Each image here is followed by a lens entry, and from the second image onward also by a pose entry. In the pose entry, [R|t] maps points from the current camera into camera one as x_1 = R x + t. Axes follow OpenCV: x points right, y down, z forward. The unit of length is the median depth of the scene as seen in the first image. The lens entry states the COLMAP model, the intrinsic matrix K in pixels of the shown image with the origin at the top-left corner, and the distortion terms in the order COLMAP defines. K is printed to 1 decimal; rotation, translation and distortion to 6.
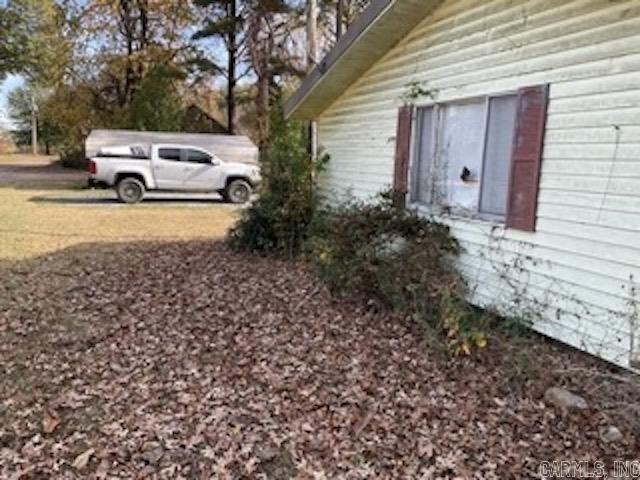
lens RADIAL K [[463.7, 0, 319.5], [0, 463.7, 237.7], [0, 0, 1]] dist [0.005158, -0.009926]
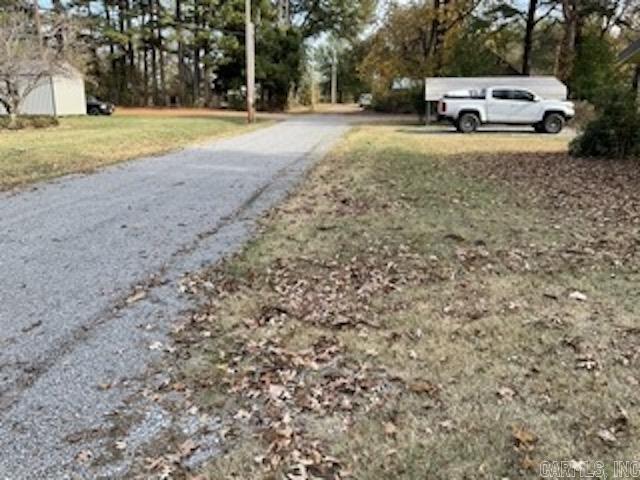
lens RADIAL K [[534.5, 0, 324.2], [0, 534.5, 235.0], [0, 0, 1]] dist [0.045923, -0.083907]
pose [[0.898134, 0.076234, -0.433062, -0.083642], [-0.047028, 0.995861, 0.077775, 0.110346], [0.437199, -0.049486, 0.898002, -0.545637]]
